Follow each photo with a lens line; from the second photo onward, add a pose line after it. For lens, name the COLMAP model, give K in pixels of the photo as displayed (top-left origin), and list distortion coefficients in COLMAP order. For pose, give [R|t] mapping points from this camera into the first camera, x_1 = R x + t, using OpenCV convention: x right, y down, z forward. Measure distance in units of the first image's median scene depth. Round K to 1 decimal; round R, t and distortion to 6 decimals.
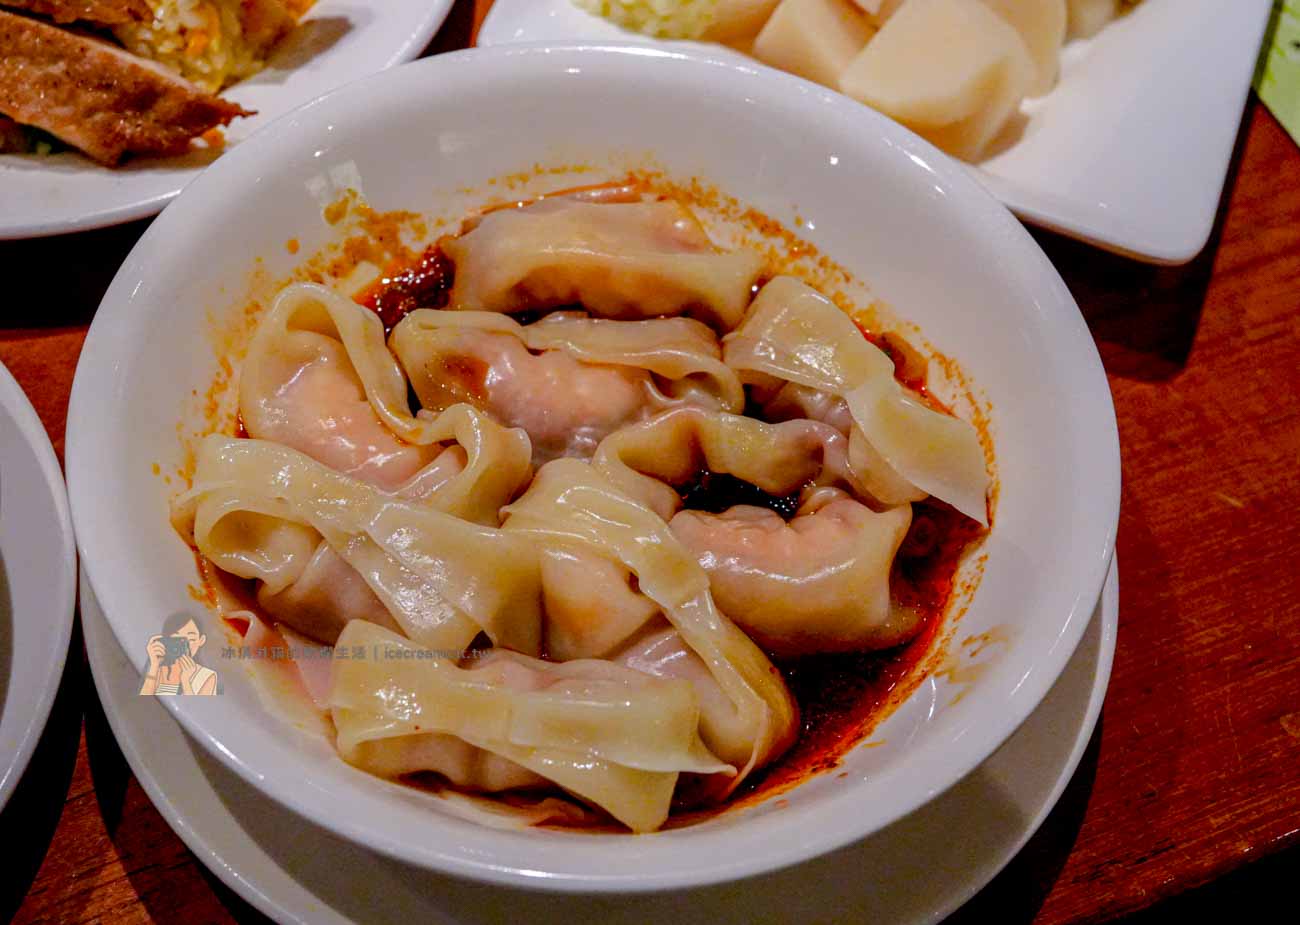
lens RADIAL K [[2051.3, 0, 650.0], [0, 2051.3, 462.5], [0, 0, 1]] dist [-0.009042, -0.030028]
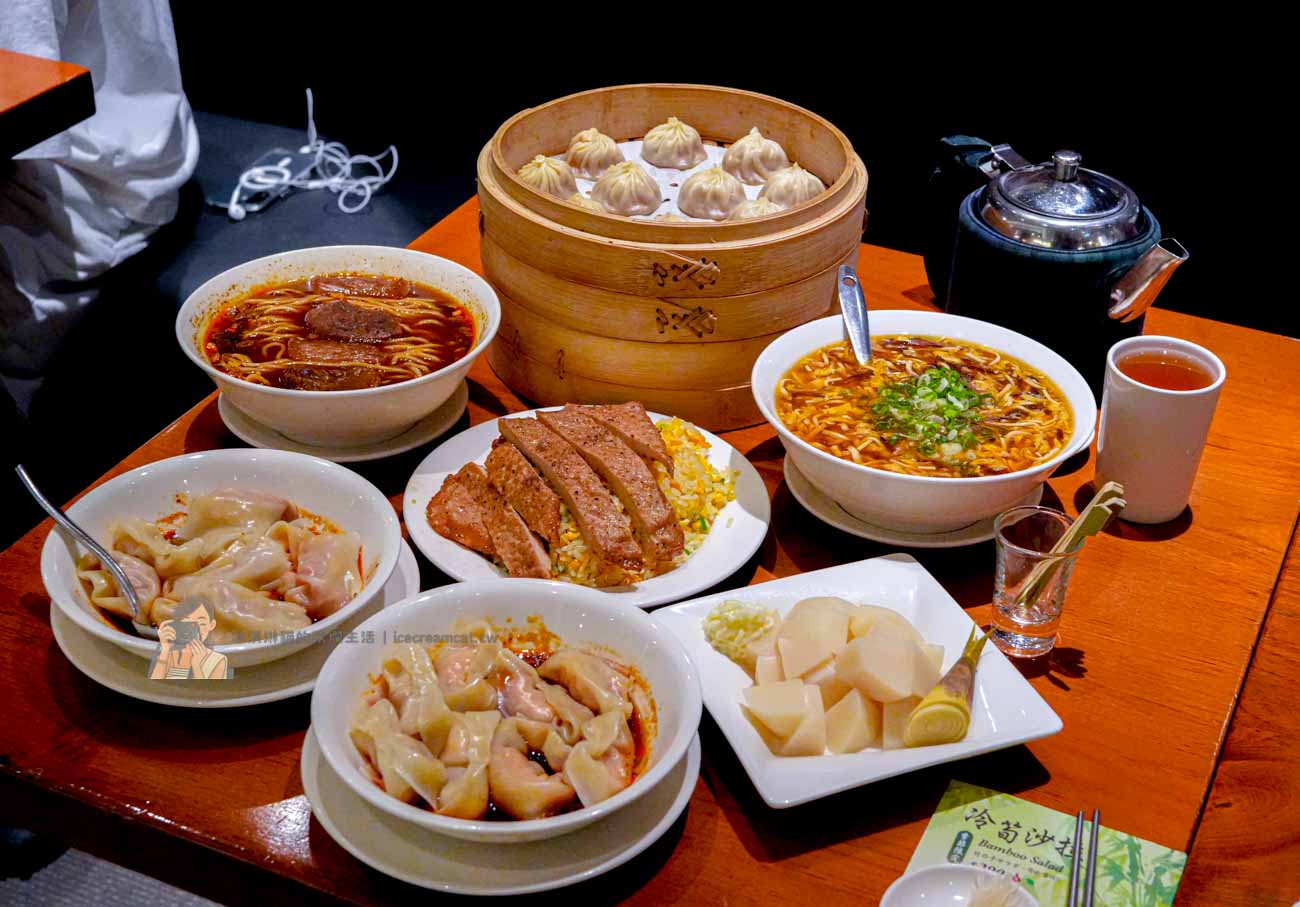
lens RADIAL K [[1986.4, 0, 650.0], [0, 1986.4, 453.5], [0, 0, 1]] dist [-0.012344, -0.017507]
pose [[0.650991, 0.369776, -0.662930, 1.571230], [-0.608185, 0.776666, -0.164015, 0.039648], [0.454227, 0.509956, 0.730495, -0.912009]]
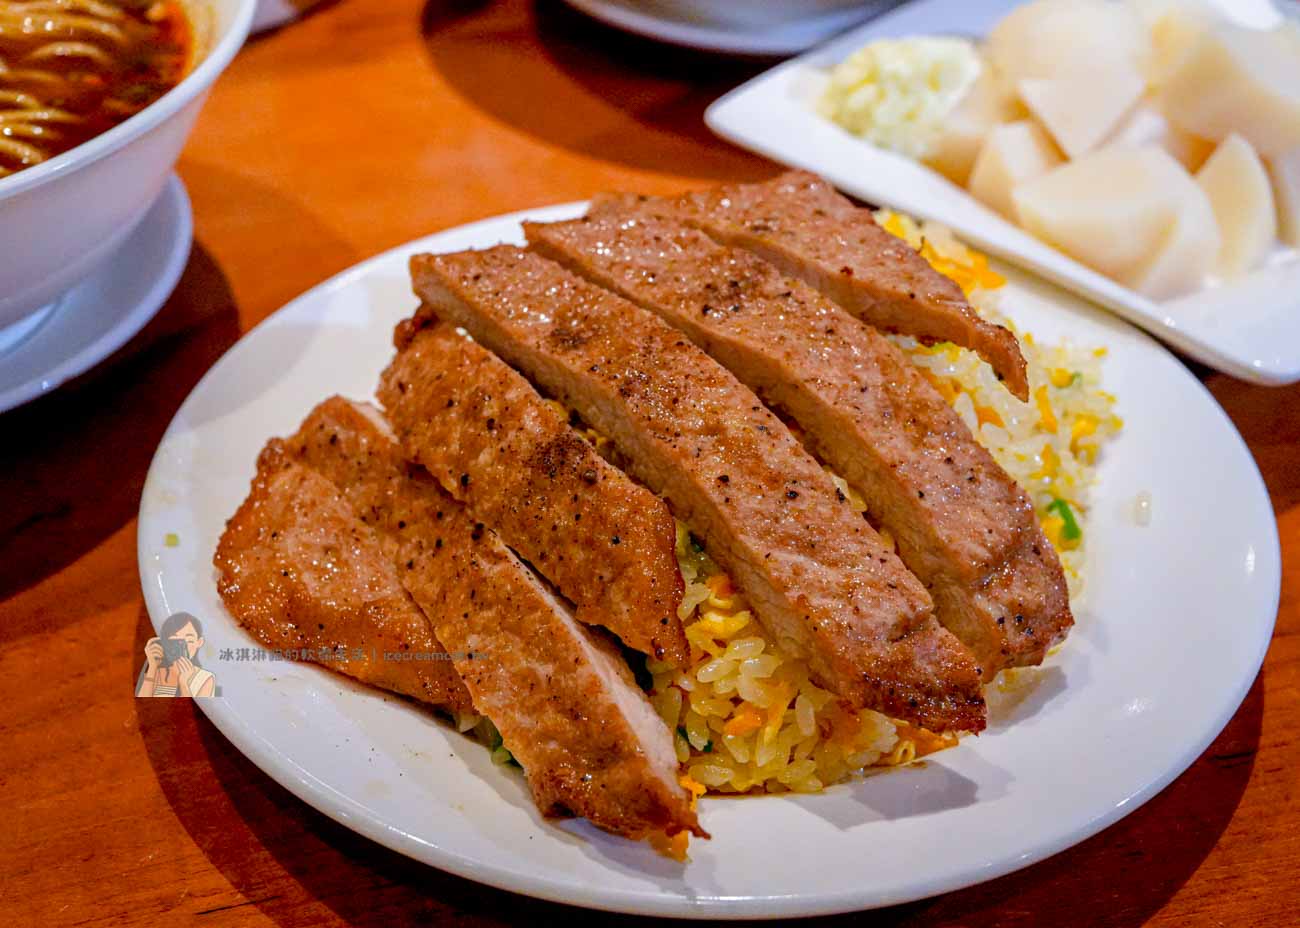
lens RADIAL K [[2051.3, 0, 650.0], [0, 2051.3, 464.0], [0, 0, 1]] dist [-0.009042, -0.030028]
pose [[0.751203, 0.358476, -0.554246, 0.150367], [-0.513393, 0.845075, -0.149254, -0.170891], [0.414876, 0.396666, 0.818862, 0.367658]]
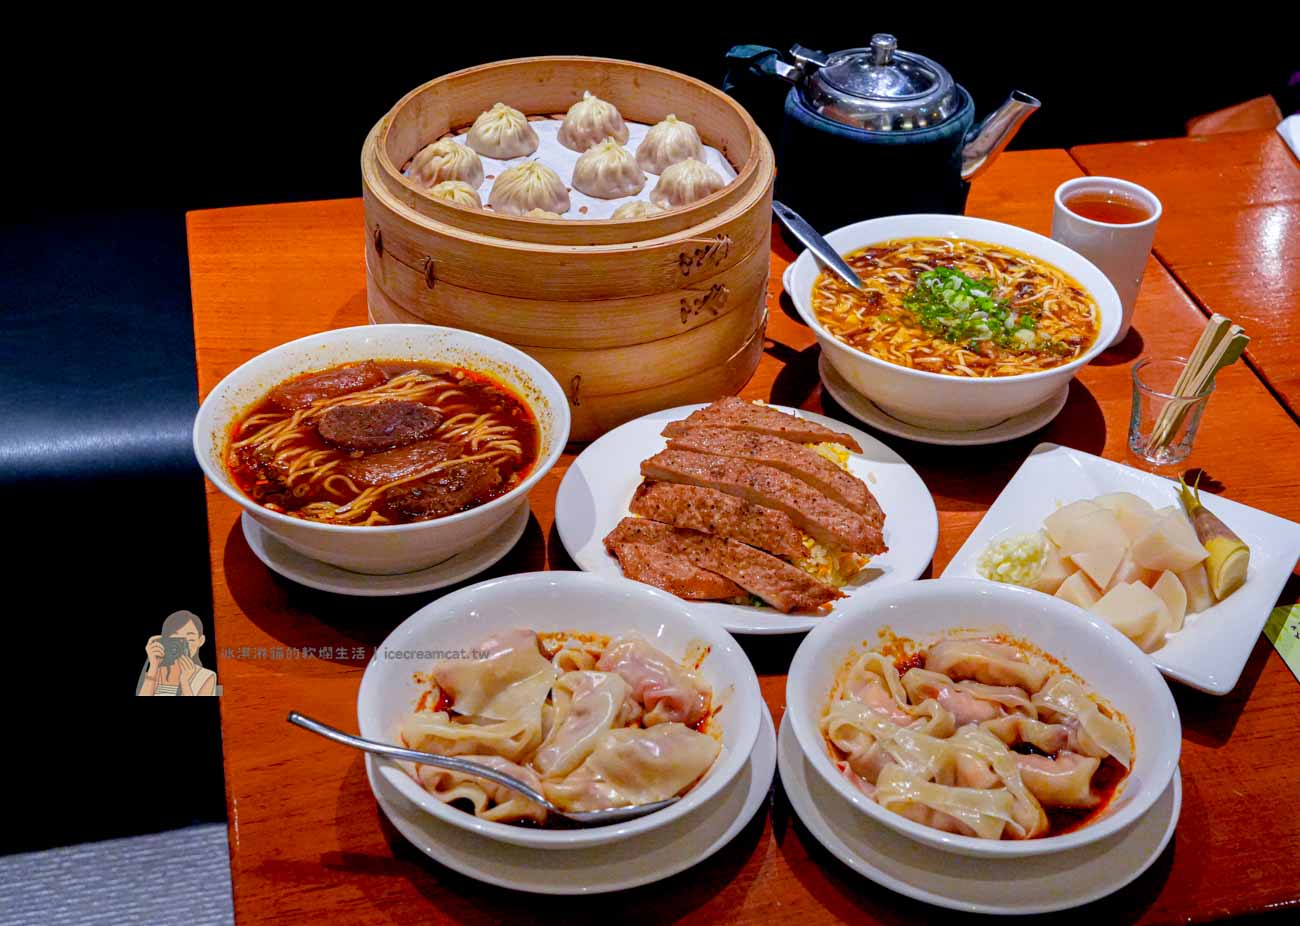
lens RADIAL K [[2051.3, 0, 650.0], [0, 2051.3, 463.0], [0, 0, 1]] dist [-0.009042, -0.030028]
pose [[0.983677, 0.097804, -0.151045, -0.073086], [-0.142637, 0.935537, -0.323148, 0.553473], [0.109703, 0.339418, 0.934217, -1.512594]]
